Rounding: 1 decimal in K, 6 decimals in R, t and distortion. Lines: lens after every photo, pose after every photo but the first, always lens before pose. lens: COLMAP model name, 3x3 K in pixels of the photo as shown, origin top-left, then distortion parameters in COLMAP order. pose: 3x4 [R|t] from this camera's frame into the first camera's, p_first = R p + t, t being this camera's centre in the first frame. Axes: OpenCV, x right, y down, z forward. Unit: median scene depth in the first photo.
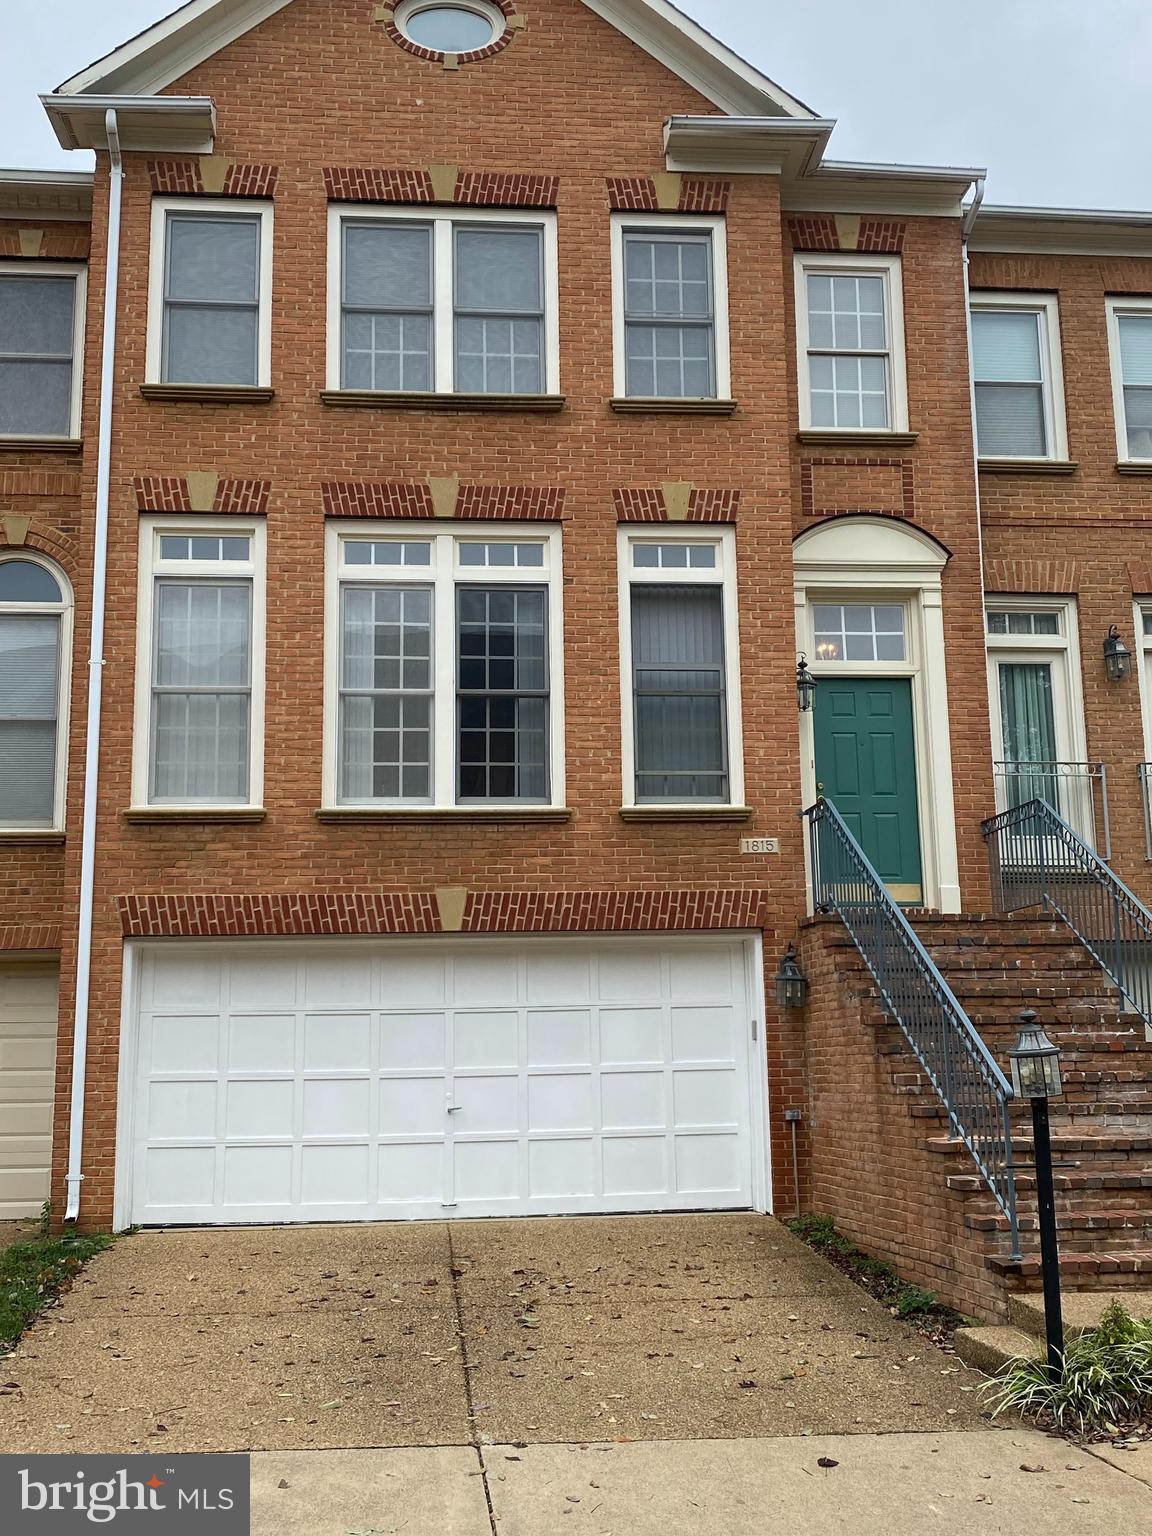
lens RADIAL K [[1653.5, 0, 574.2], [0, 1653.5, 771.3], [0, 0, 1]] dist [0.016164, 0.000000]
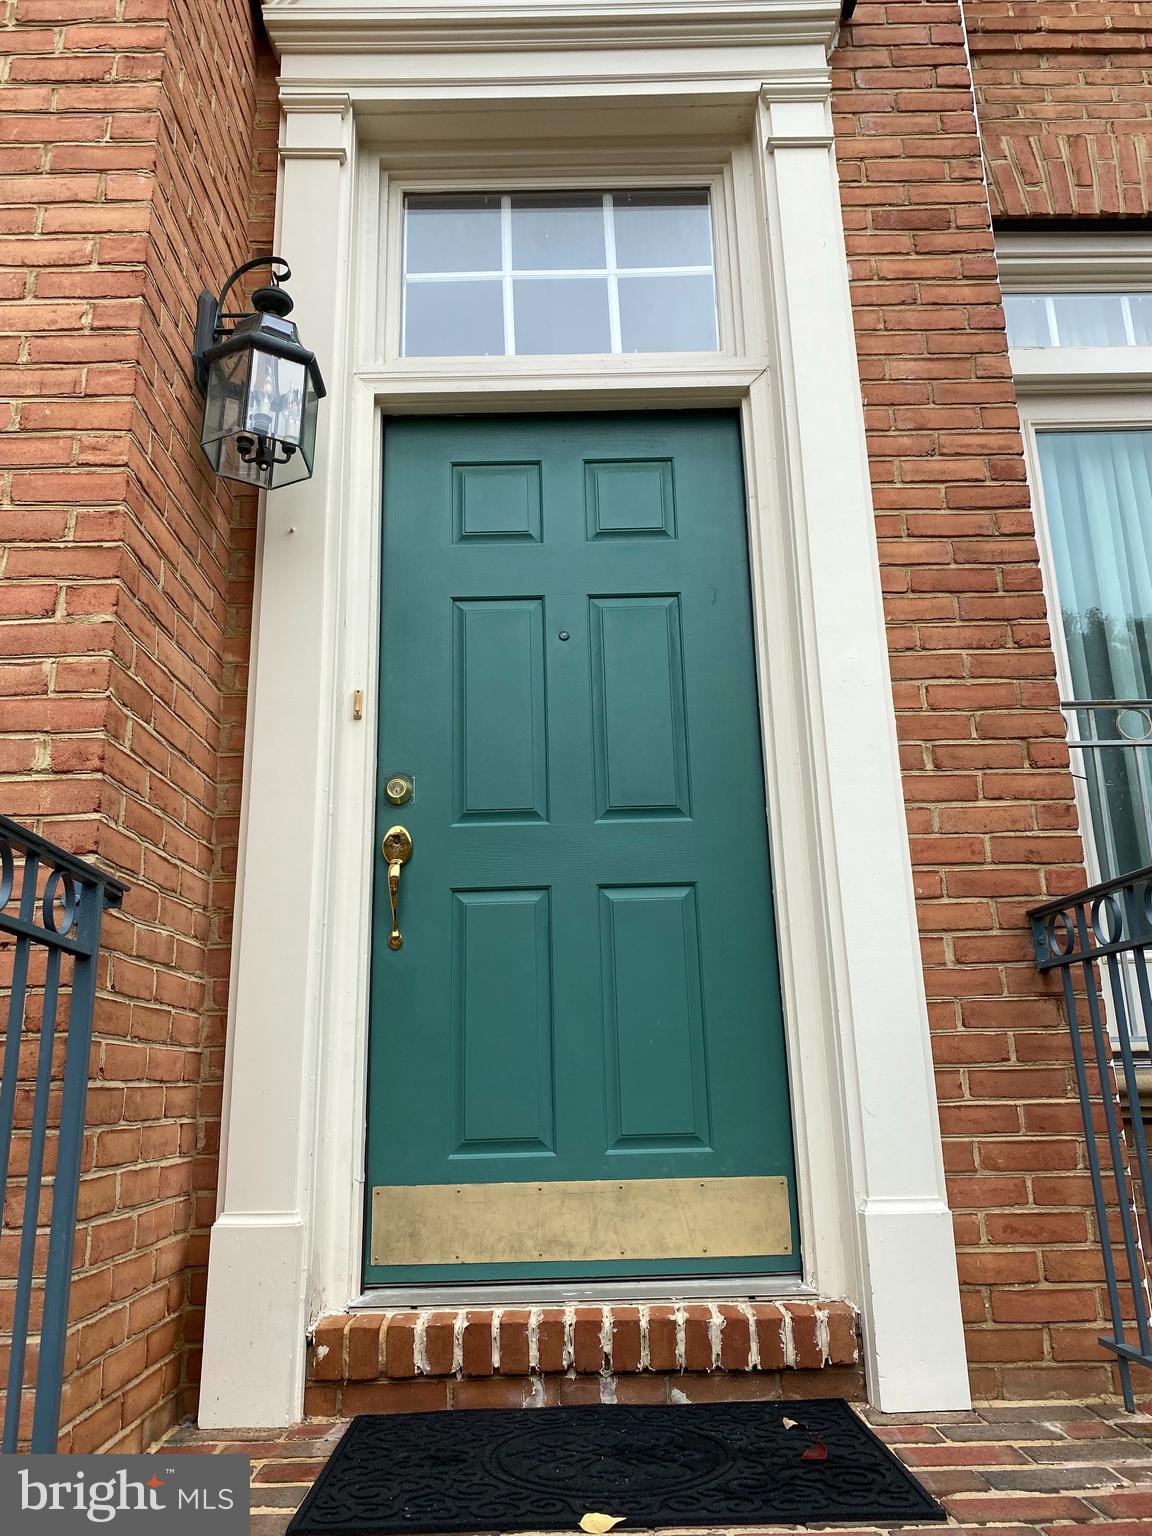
lens RADIAL K [[1175.3, 0, 575.1], [0, 1175.3, 759.7], [0, 0, 1]] dist [0.043582, -0.073307]
pose [[0.996886, -0.031850, -0.072138, 0.189681], [0.025879, 0.996276, -0.082250, 0.020416], [0.074489, 0.080127, 0.993998, 0.807345]]
